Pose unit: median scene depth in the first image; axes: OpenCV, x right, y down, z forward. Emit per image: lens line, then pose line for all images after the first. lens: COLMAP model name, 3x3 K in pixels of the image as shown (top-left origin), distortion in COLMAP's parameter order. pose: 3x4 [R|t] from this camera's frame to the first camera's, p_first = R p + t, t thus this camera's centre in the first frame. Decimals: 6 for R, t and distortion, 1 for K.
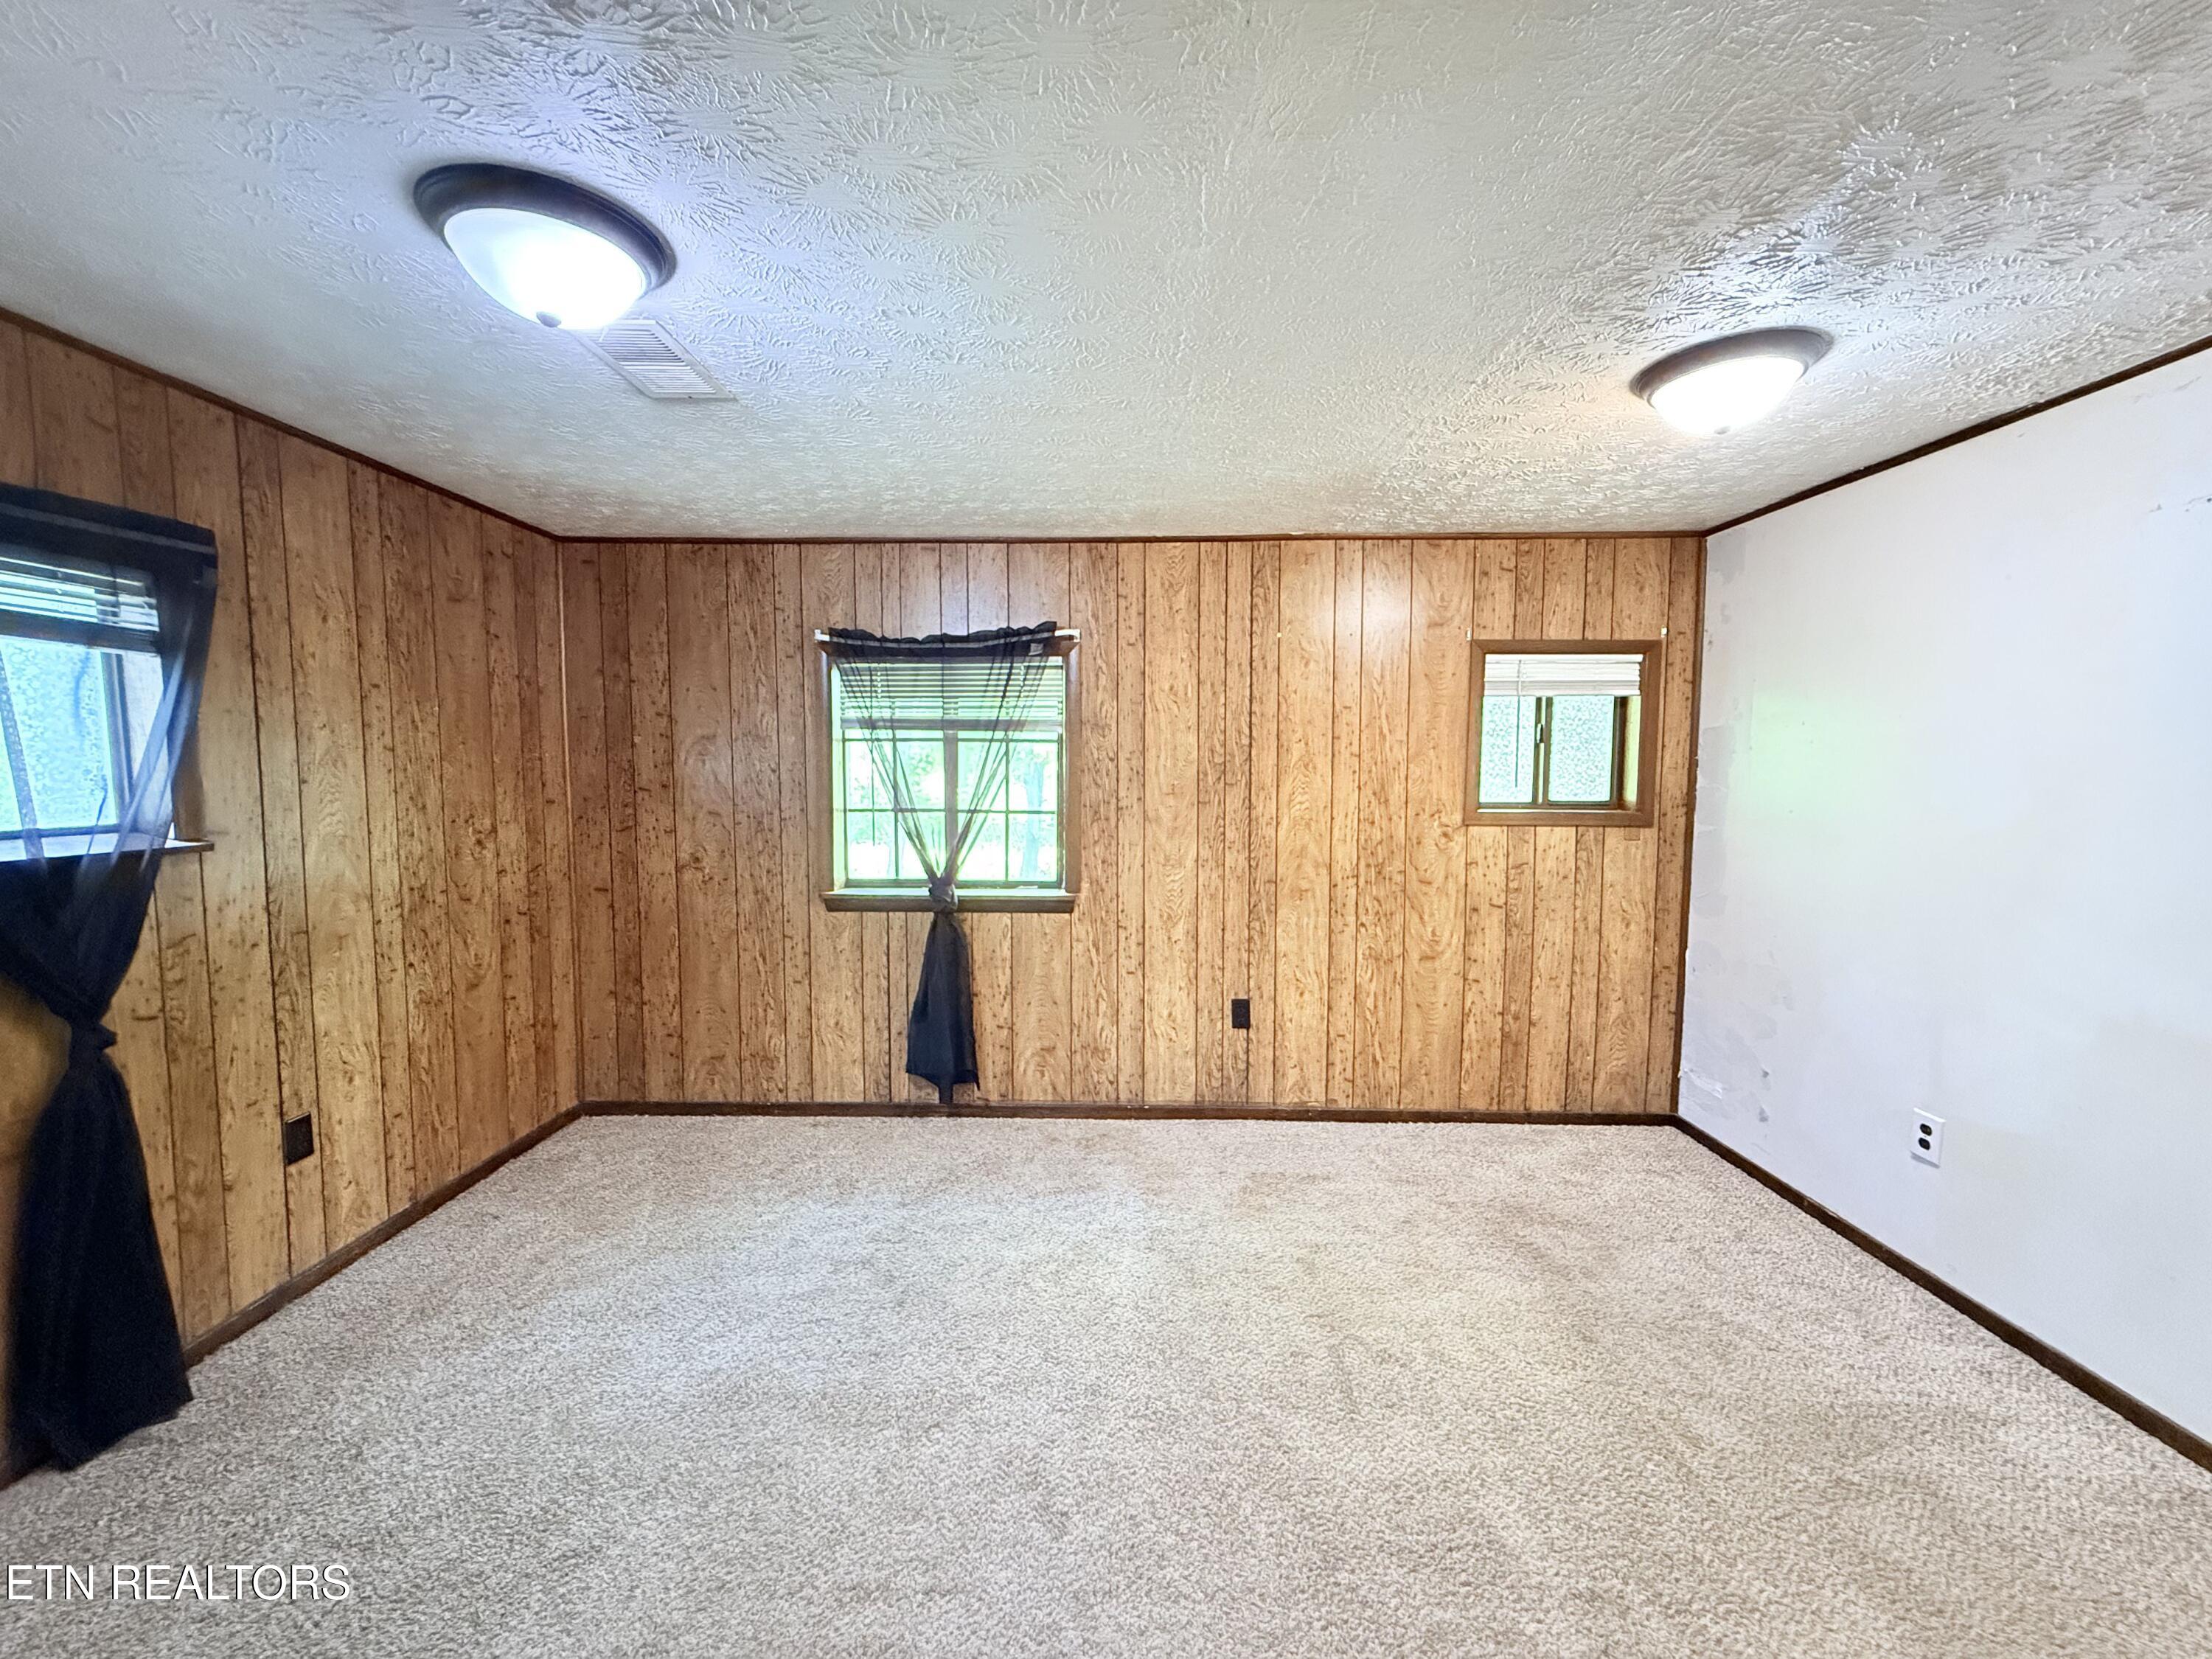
lens RADIAL K [[879.9, 0, 1099.8], [0, 879.9, 828.1], [0, 0, 1]] dist [0.001120, -0.000807]
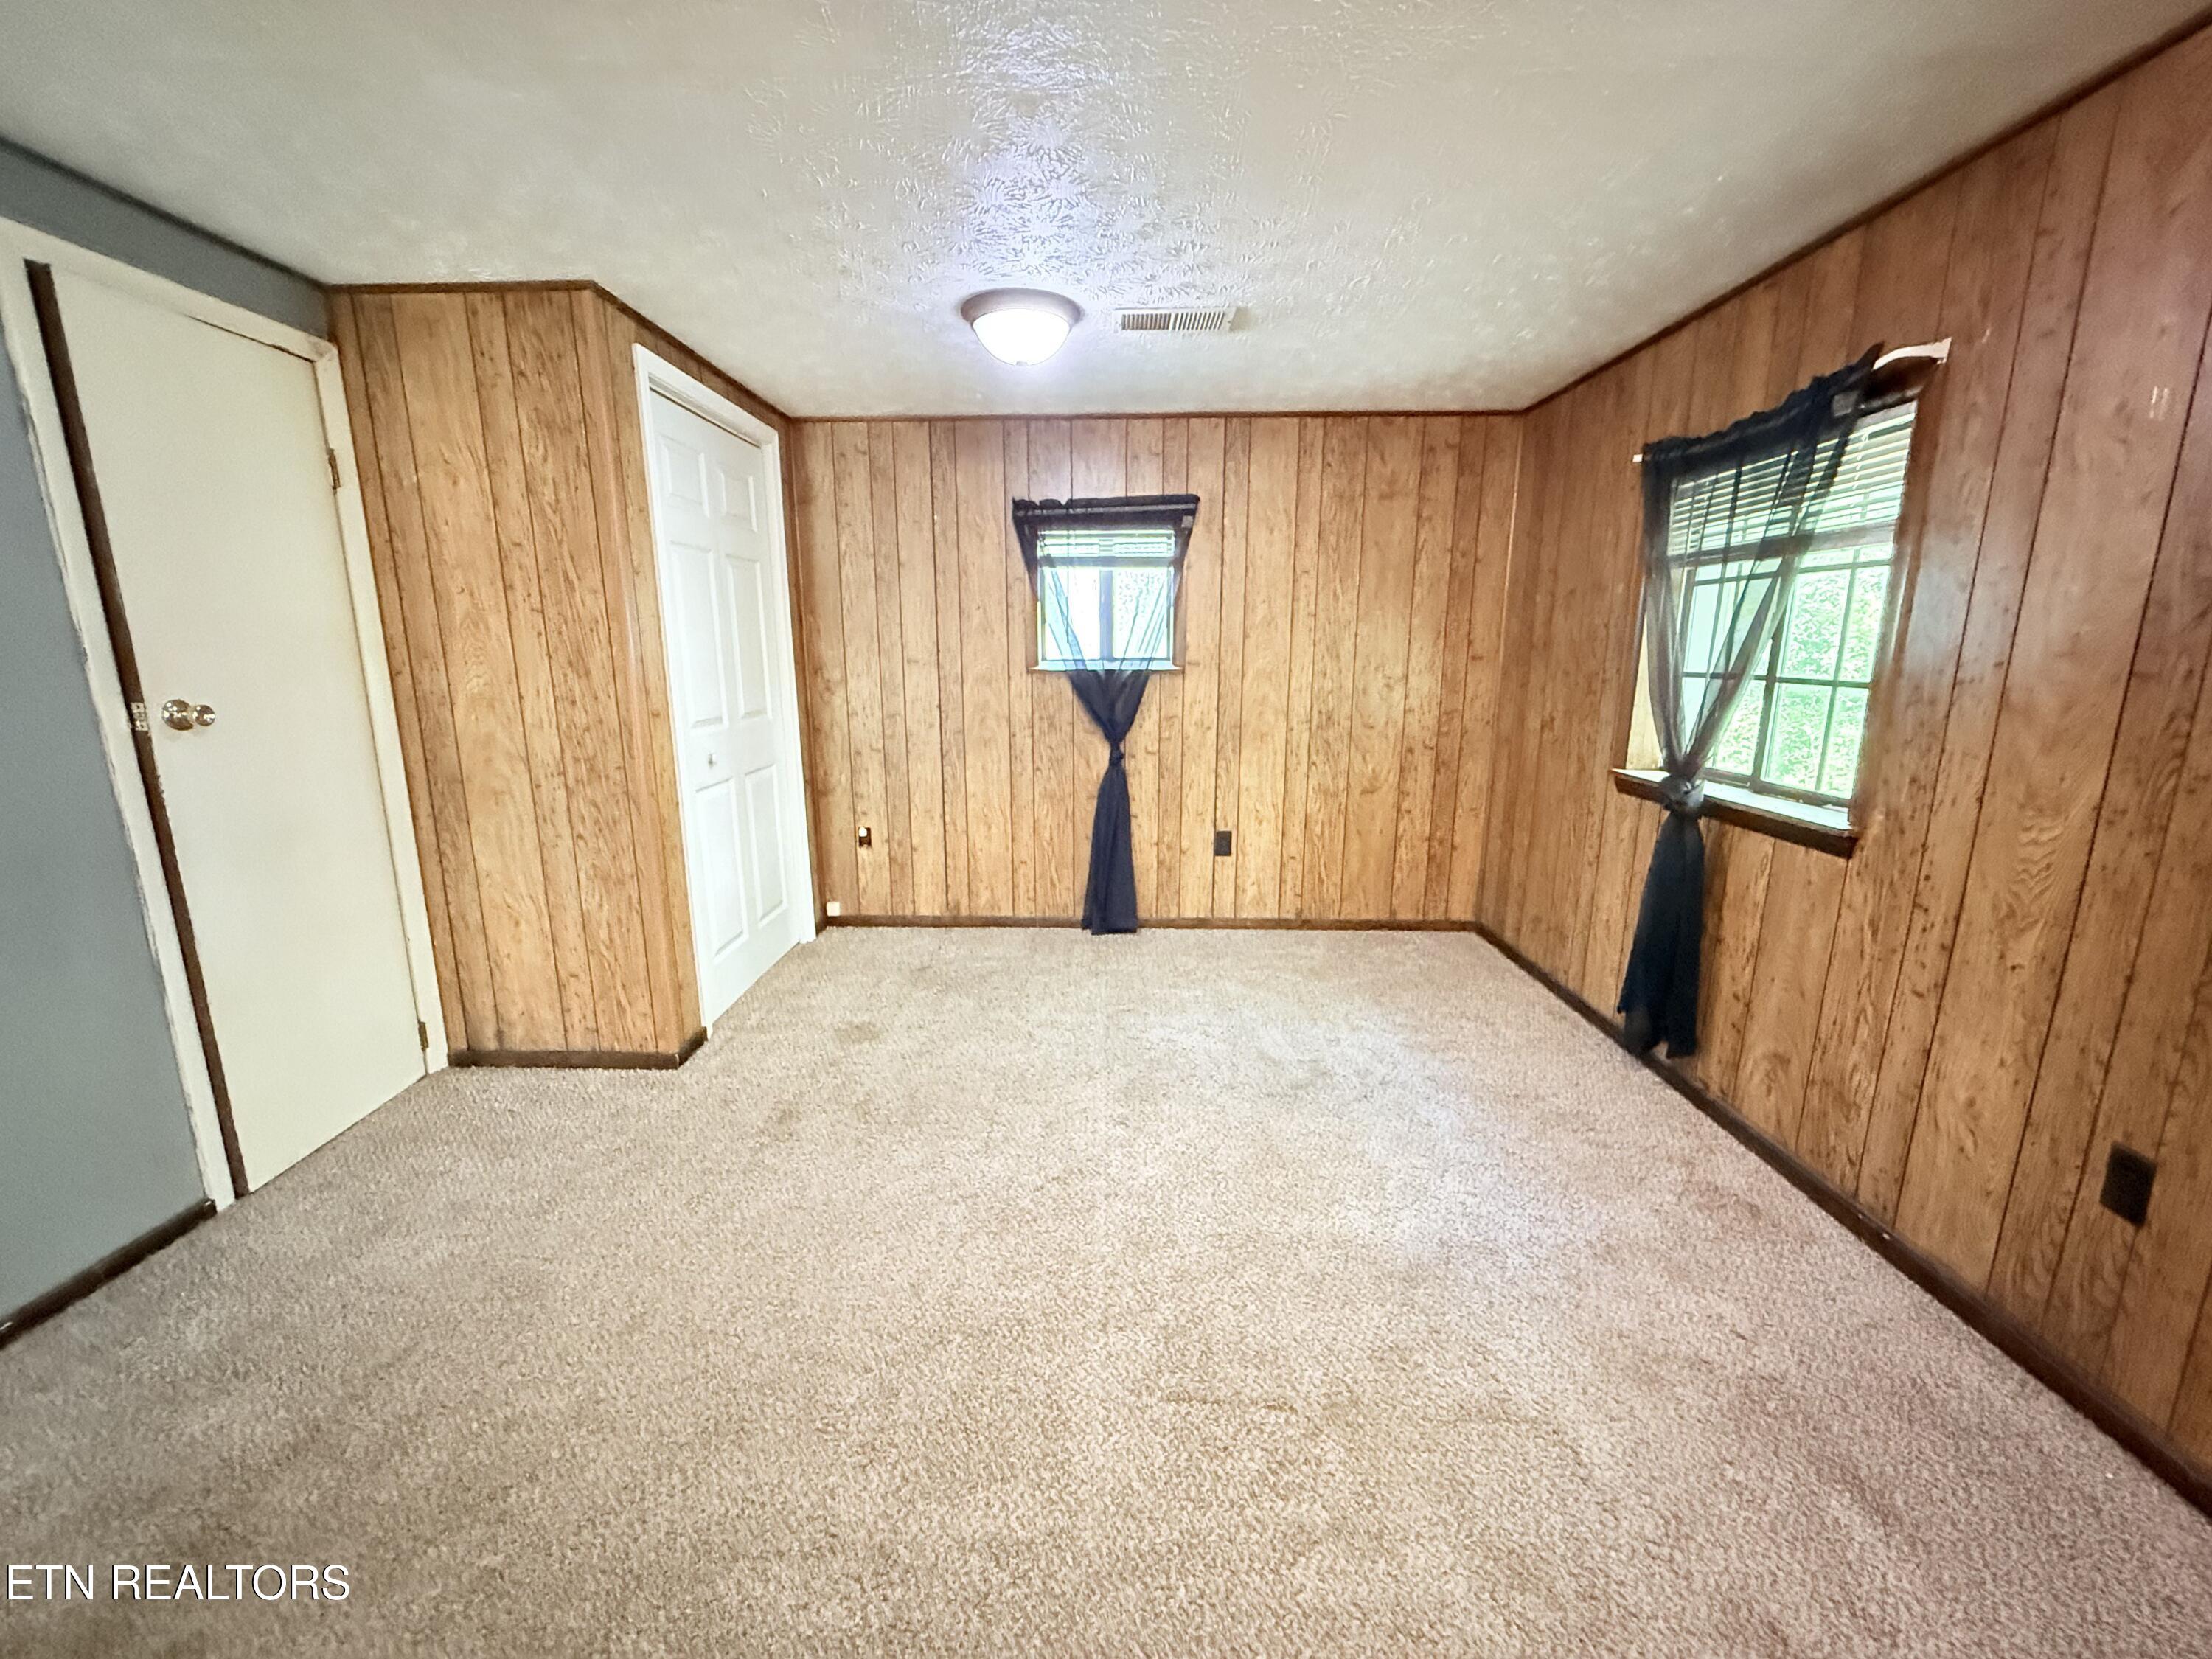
lens RADIAL K [[879.9, 0, 1099.8], [0, 879.9, 828.1], [0, 0, 1]] dist [0.001120, -0.000807]
pose [[-0.002497, 0.199563, -0.979882, 0.574230], [-0.067638, 0.977607, 0.199272, -0.007857], [0.997707, 0.066774, 0.011057, 0.519602]]
